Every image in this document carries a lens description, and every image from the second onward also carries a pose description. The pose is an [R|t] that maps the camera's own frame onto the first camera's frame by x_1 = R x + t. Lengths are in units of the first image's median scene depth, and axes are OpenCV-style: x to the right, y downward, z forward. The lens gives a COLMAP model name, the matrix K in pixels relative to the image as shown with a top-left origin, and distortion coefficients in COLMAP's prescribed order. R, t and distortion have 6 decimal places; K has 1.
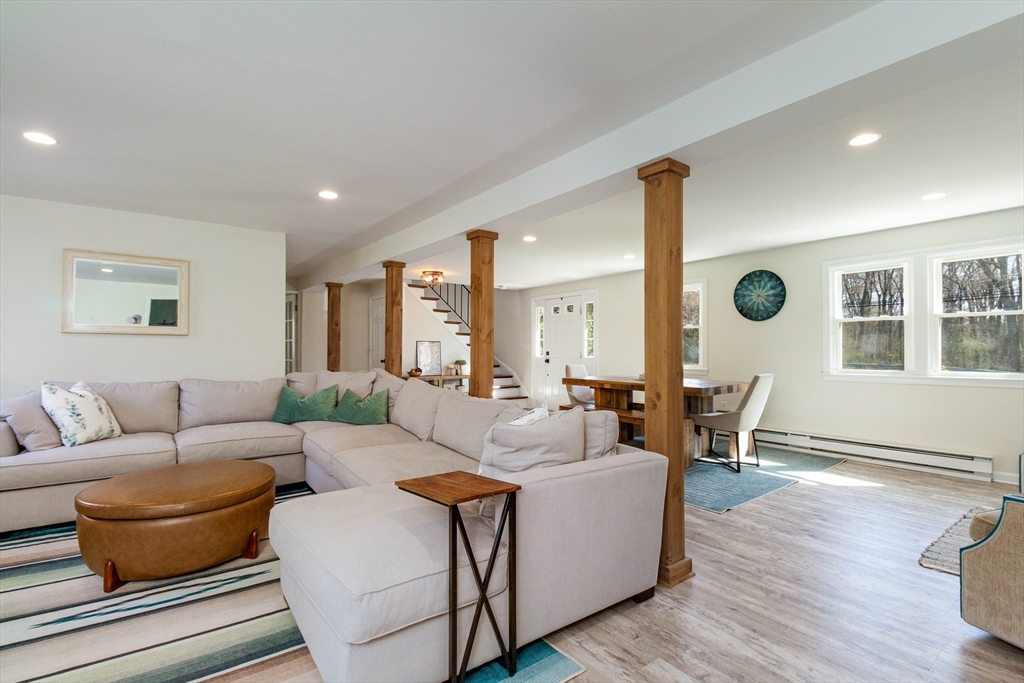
lens RADIAL K [[476.8, 0, 542.4], [0, 476.8, 341.2], [0, 0, 1]] dist [-0.001775, -0.000698]
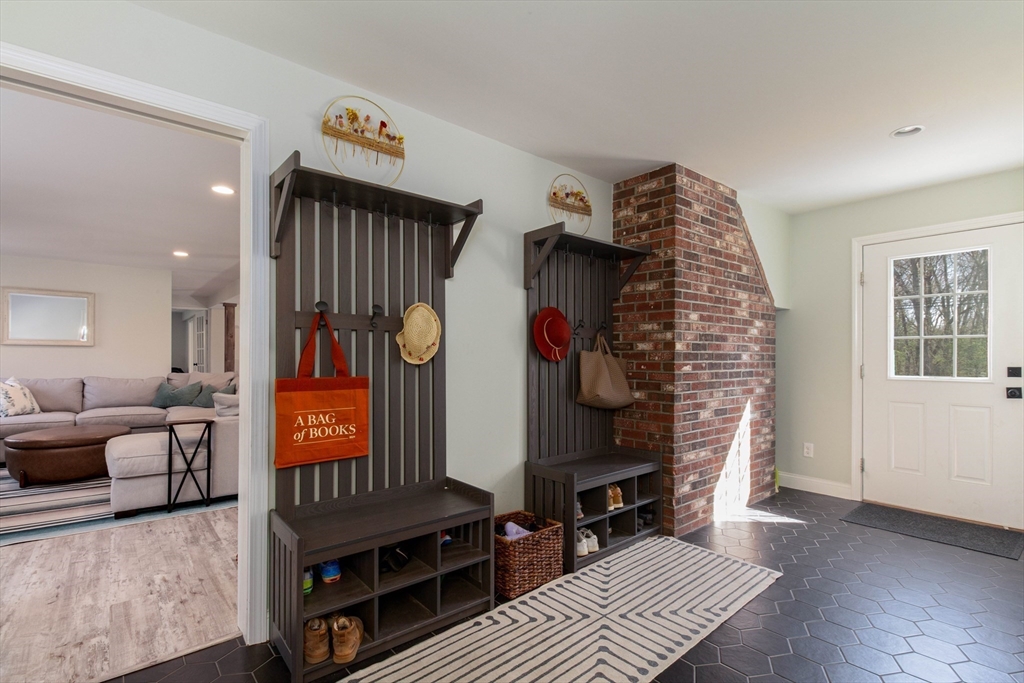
lens RADIAL K [[476.8, 0, 514.3], [0, 476.8, 356.0], [0, 0, 1]] dist [-0.001775, -0.000698]
pose [[0.999822, 0.001303, 0.018836, 0.430005], [-0.001589, 0.999883, 0.015187, -0.006506], [-0.018814, -0.015214, 0.999707, -0.390876]]
